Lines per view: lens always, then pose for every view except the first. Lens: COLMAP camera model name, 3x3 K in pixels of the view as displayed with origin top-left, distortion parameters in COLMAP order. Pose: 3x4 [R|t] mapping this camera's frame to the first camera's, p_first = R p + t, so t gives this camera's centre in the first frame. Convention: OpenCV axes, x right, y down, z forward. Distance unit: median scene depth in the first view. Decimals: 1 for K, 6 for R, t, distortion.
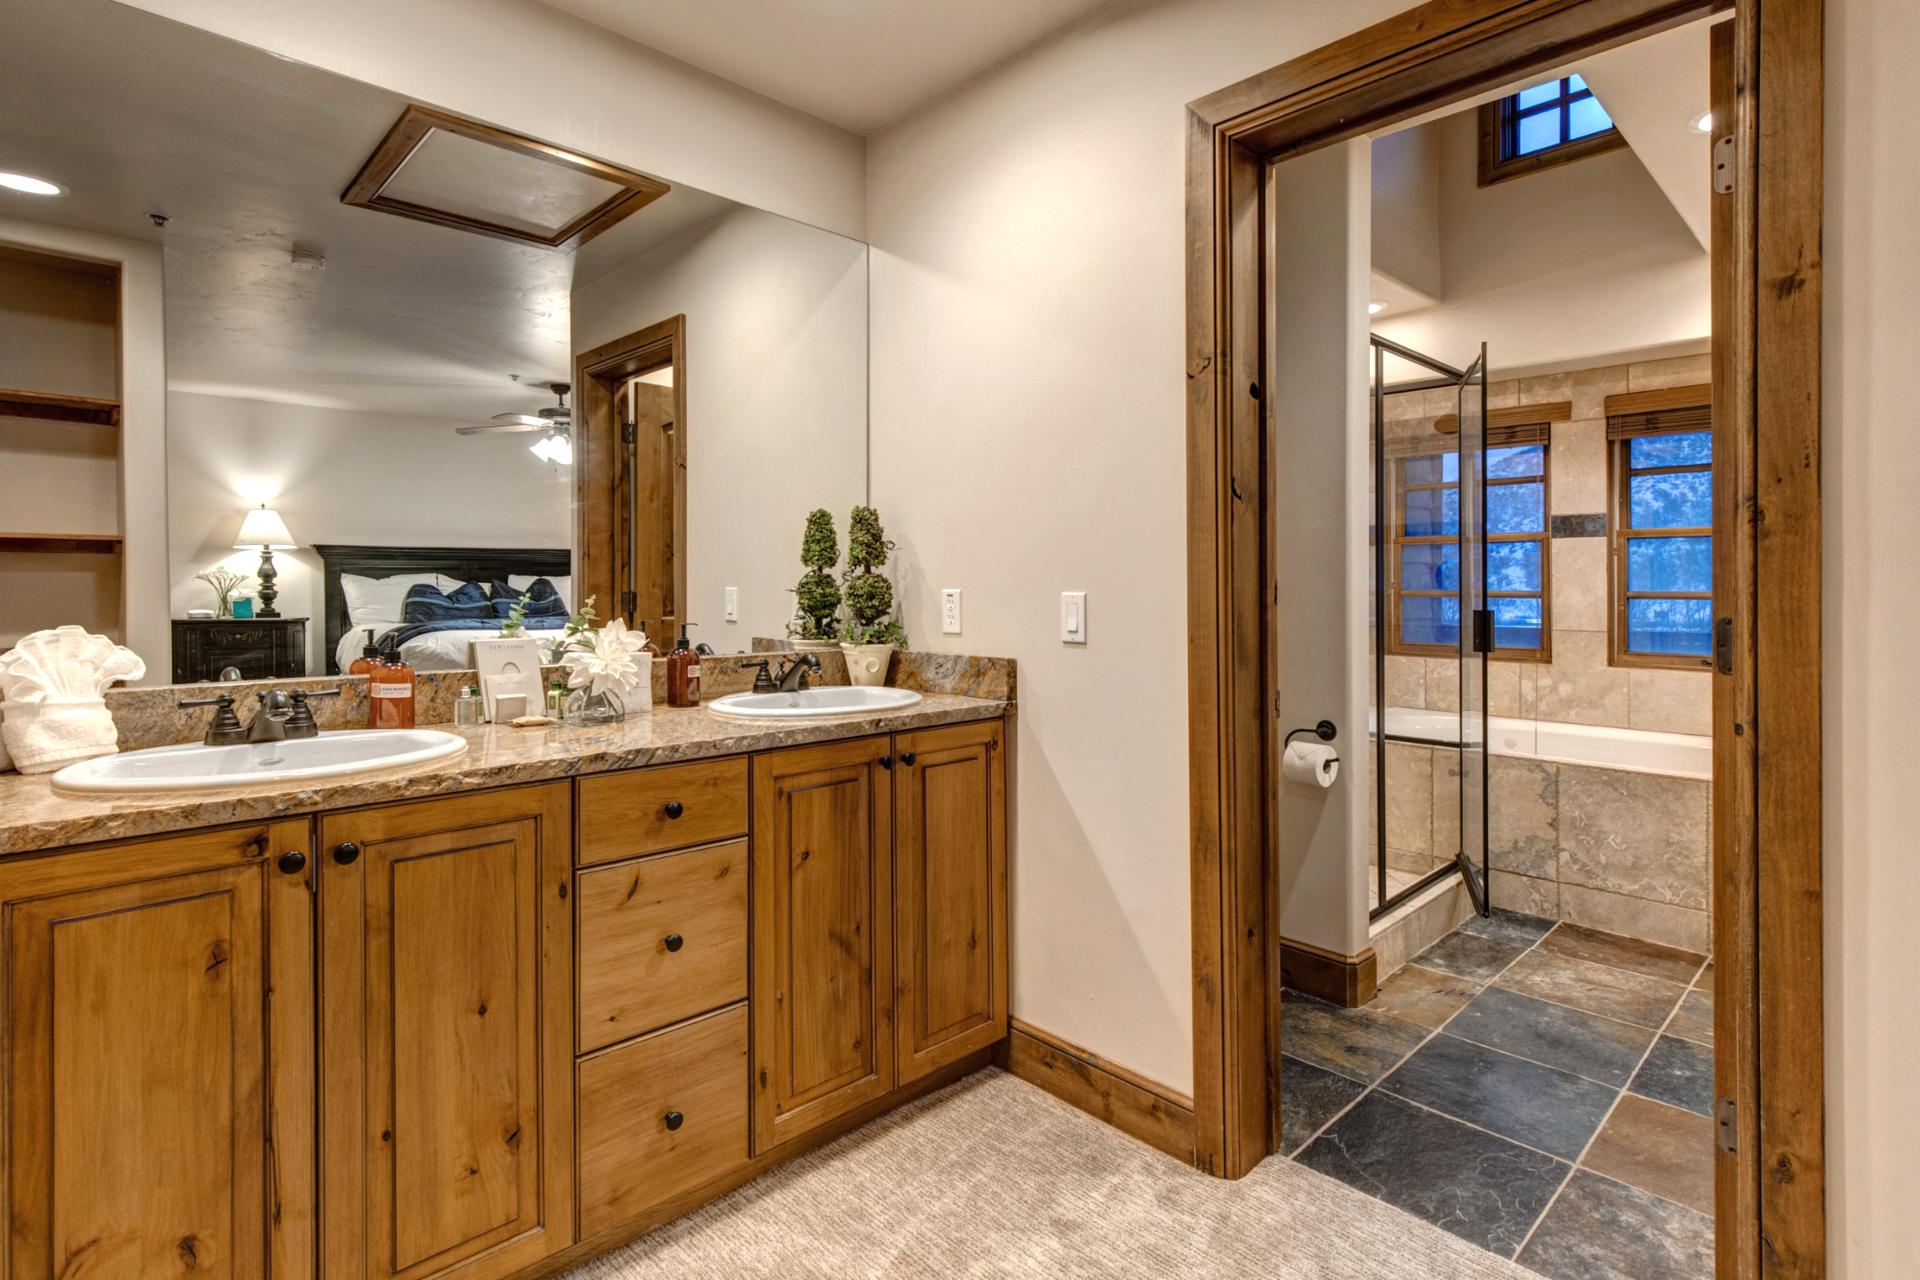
lens RADIAL K [[946.6, 0, 944.3], [0, 946.6, 577.0], [0, 0, 1]] dist [-0.003715, -0.000021]
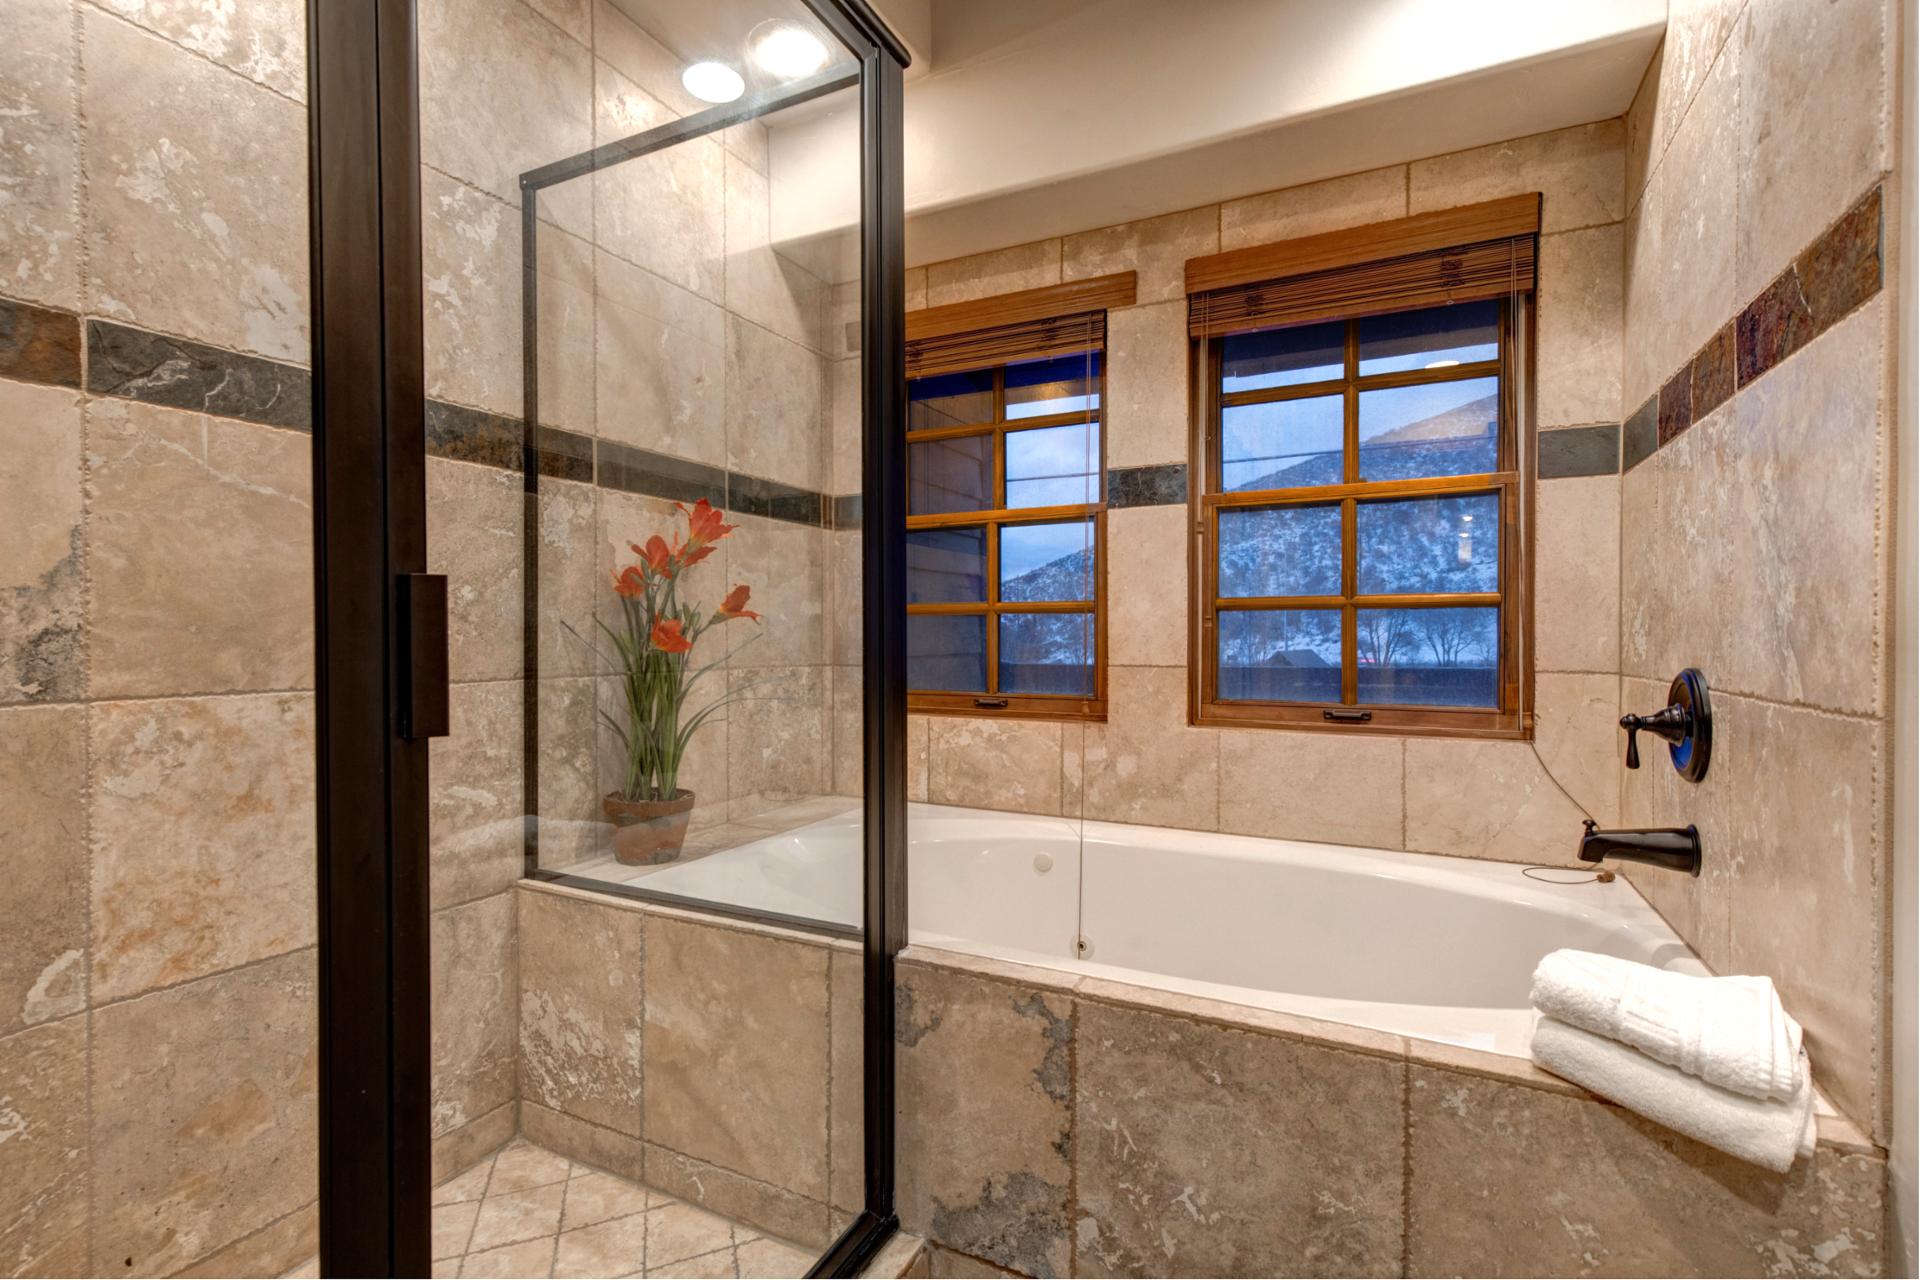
lens RADIAL K [[883.3, 0, 963.7], [0, 883.3, 637.6], [0, 0, 1]] dist [0.001775, -0.000157]
pose [[0.937570, -0.002536, 0.347788, 0.391035], [-0.001172, 0.999945, 0.010451, 0.035451], [-0.347796, -0.010206, 0.937515, 0.548857]]
